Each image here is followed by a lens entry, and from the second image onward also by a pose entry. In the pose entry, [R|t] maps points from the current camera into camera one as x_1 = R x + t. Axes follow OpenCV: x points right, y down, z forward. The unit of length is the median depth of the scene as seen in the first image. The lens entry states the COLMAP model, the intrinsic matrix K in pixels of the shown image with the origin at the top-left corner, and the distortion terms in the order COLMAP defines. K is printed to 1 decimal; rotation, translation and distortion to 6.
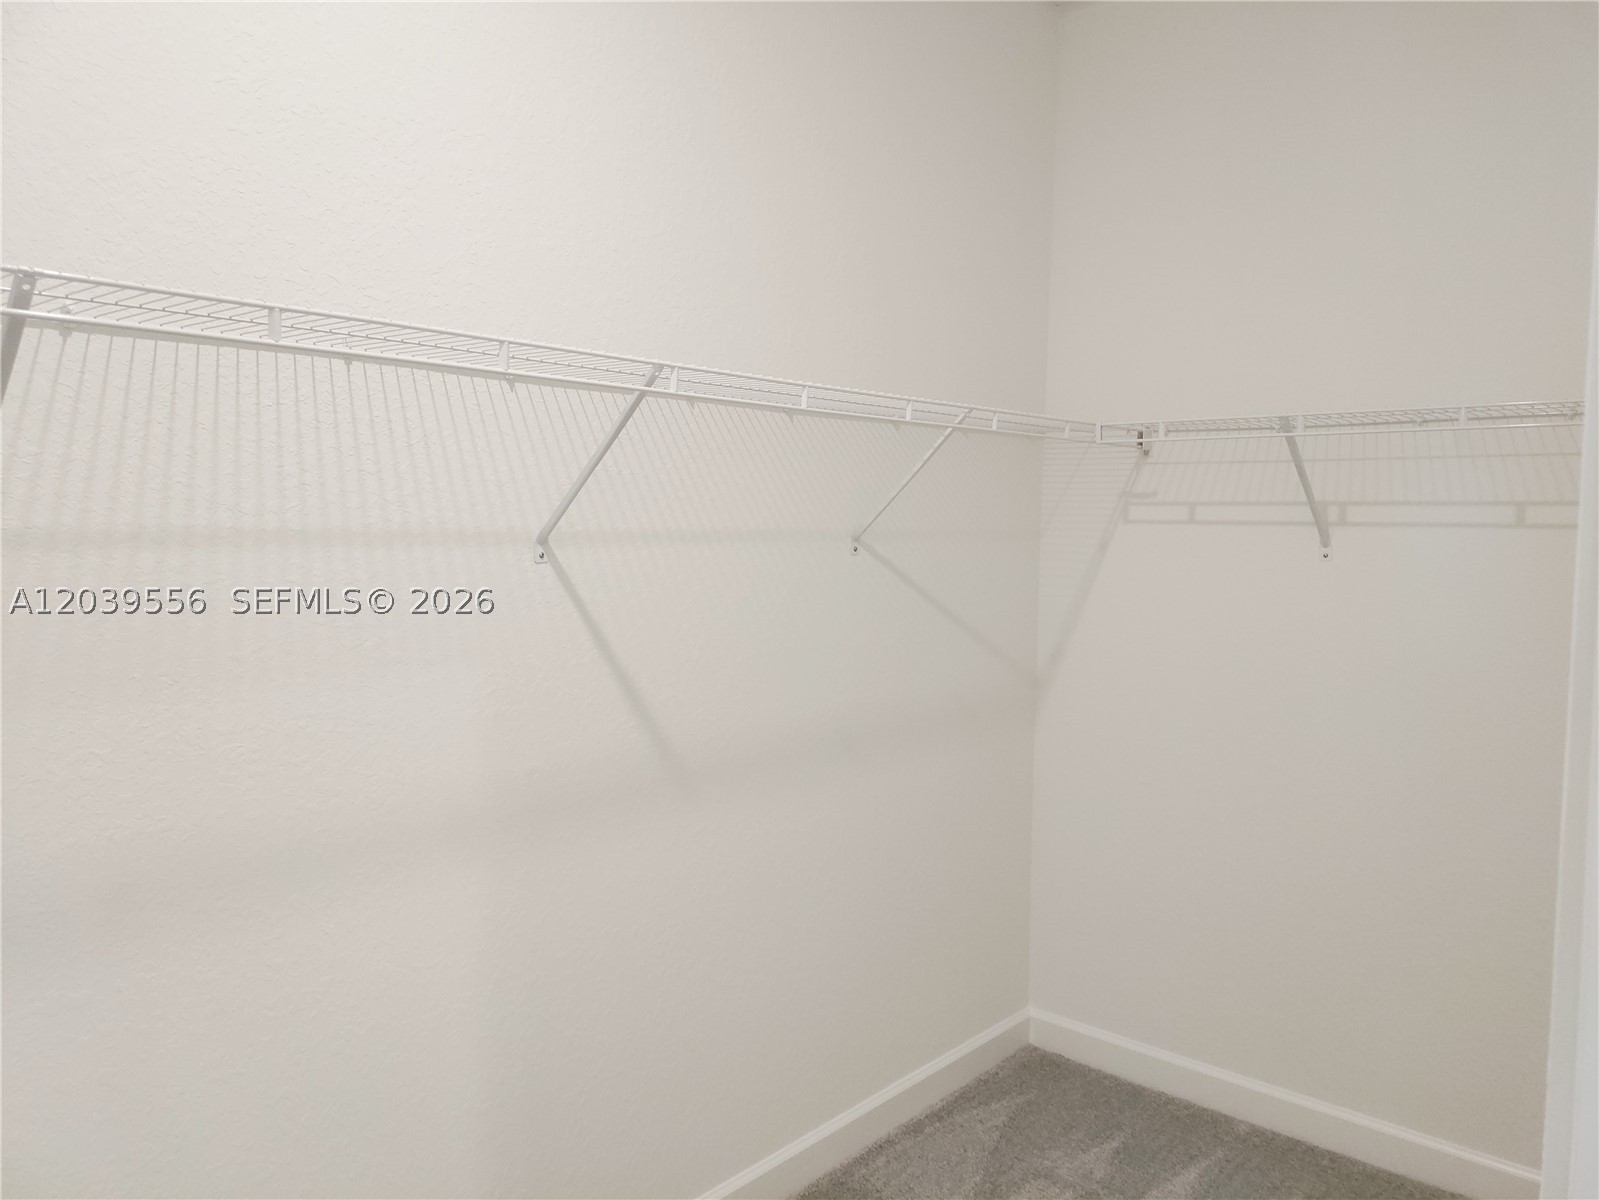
lens RADIAL K [[1177.4, 0, 799.5], [0, 1177.4, 600.0], [0, 0, 1]] dist [0.071779, -0.123270]
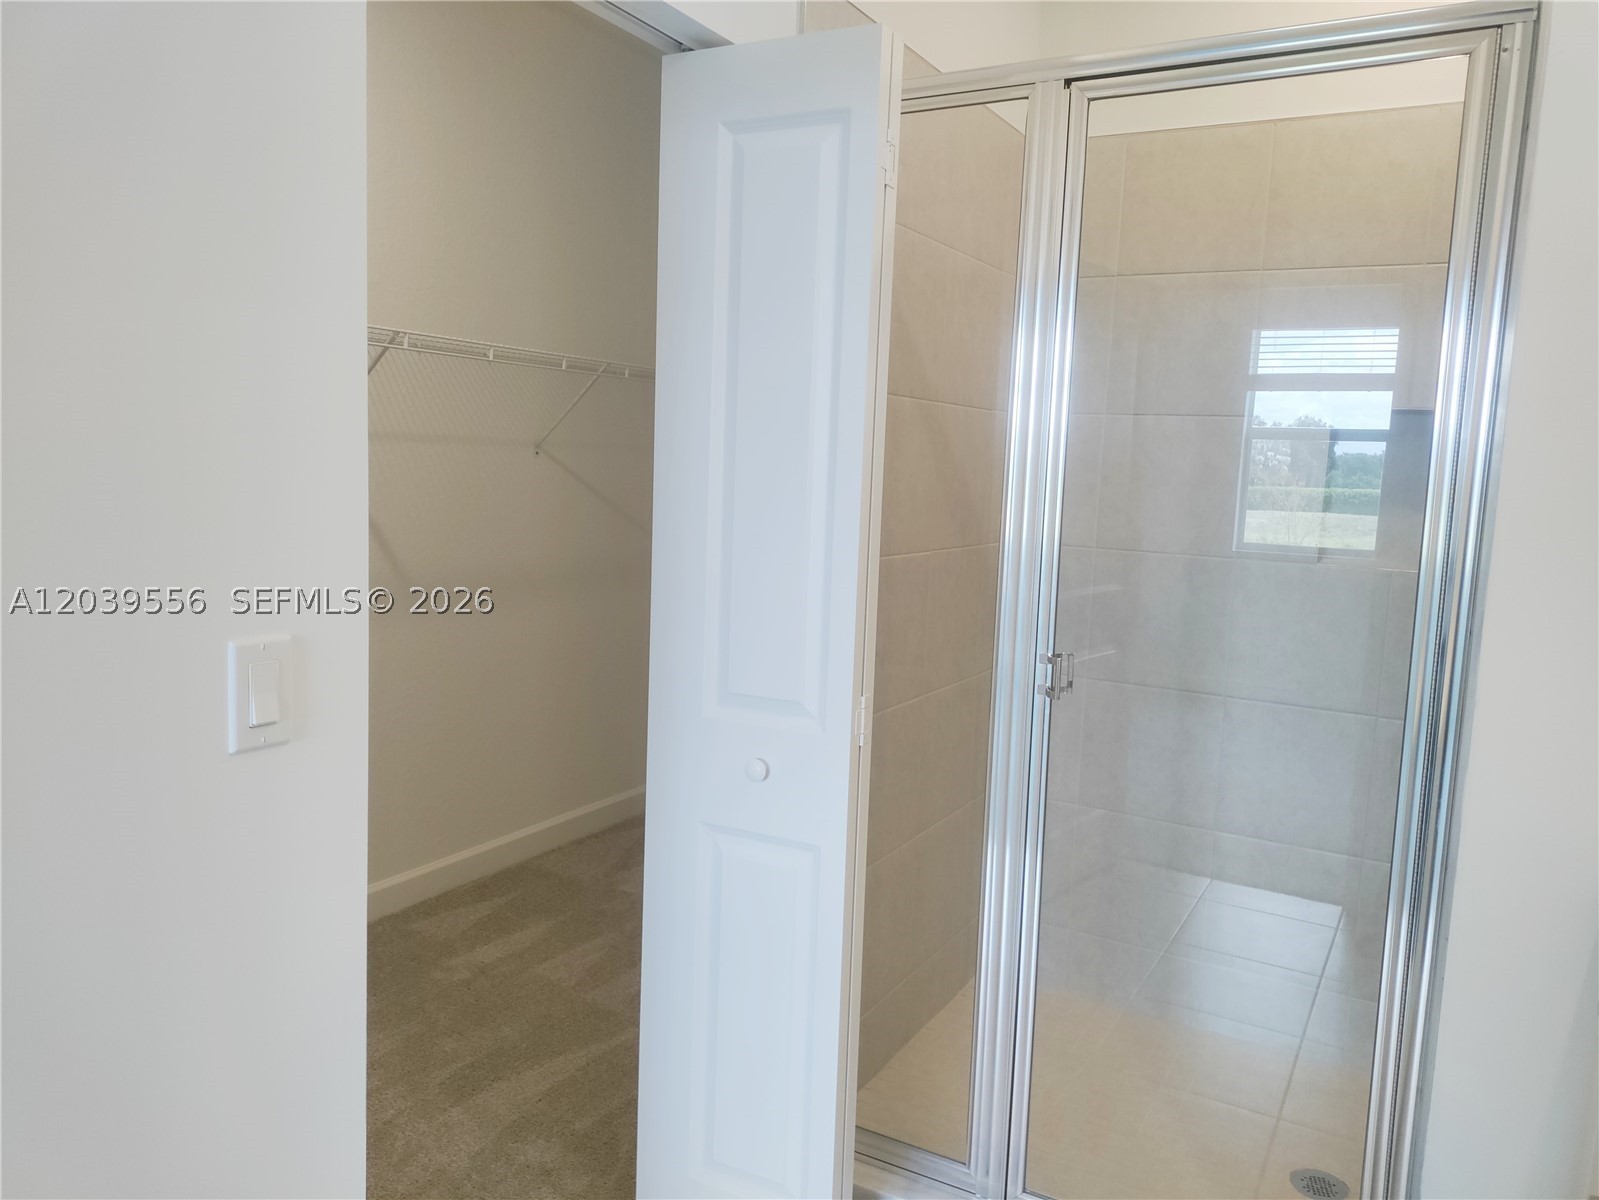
lens RADIAL K [[1177.4, 0, 799.5], [0, 1177.4, 600.0], [0, 0, 1]] dist [0.071779, -0.123270]
pose [[0.980441, 0.008846, 0.196612, 0.086731], [-0.018635, 0.998674, 0.047991, 0.070994], [-0.195927, -0.050716, 0.979306, -0.599687]]
